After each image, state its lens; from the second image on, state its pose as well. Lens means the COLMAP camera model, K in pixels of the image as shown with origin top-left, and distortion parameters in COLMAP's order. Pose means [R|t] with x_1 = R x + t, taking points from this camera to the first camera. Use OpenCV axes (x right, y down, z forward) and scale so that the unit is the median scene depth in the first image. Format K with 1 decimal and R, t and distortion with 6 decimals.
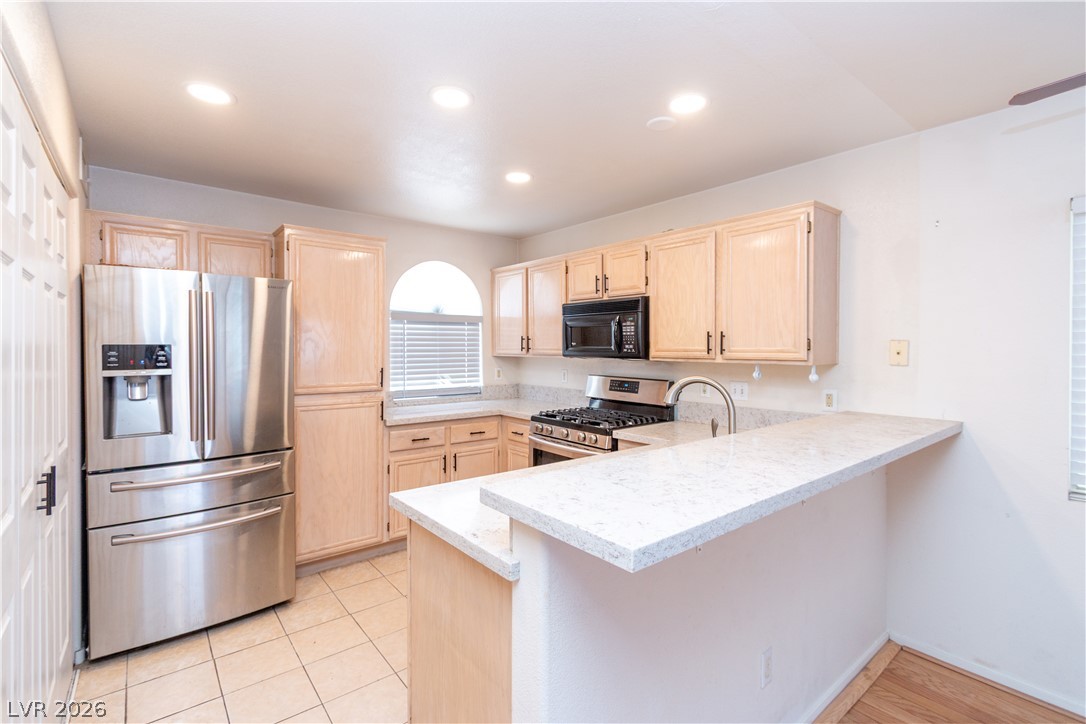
lens RADIAL K [[504.3, 0, 542.8], [0, 504.3, 341.4], [0, 0, 1]] dist [0.001040, -0.000601]
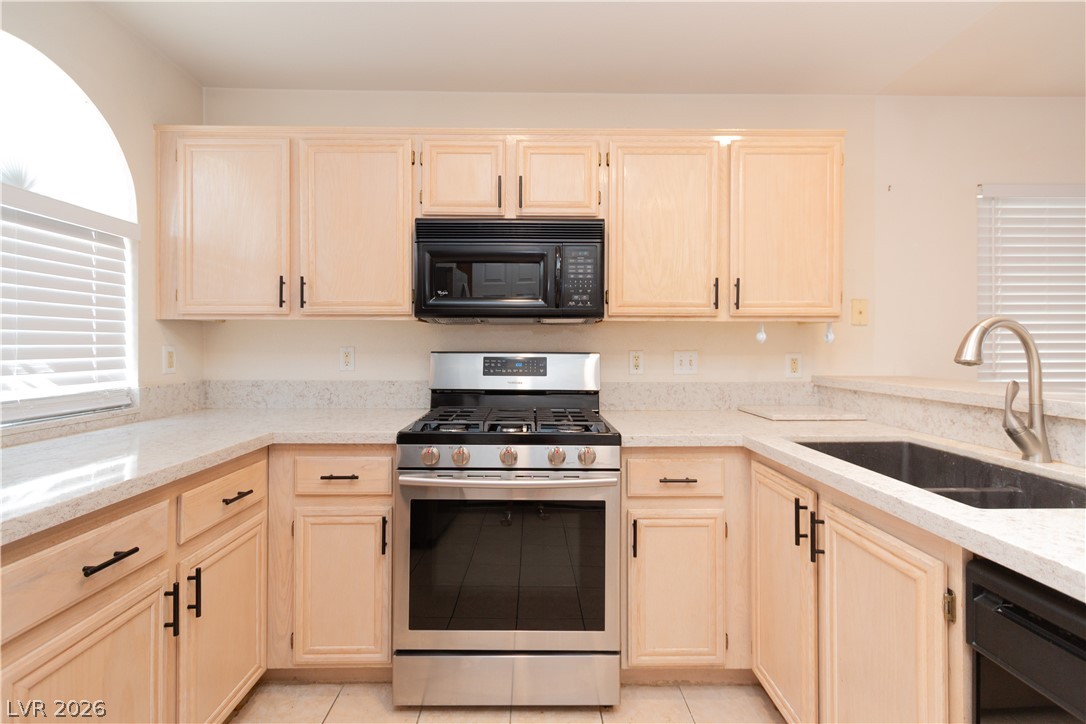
lens RADIAL K [[504.3, 0, 542.8], [0, 504.3, 341.4], [0, 0, 1]] dist [0.001040, -0.000601]
pose [[0.617591, 0.007608, 0.786462, -0.298532], [-0.008778, 0.999958, -0.002780, 0.057464], [-0.786450, -0.005187, 0.617632, 0.568816]]
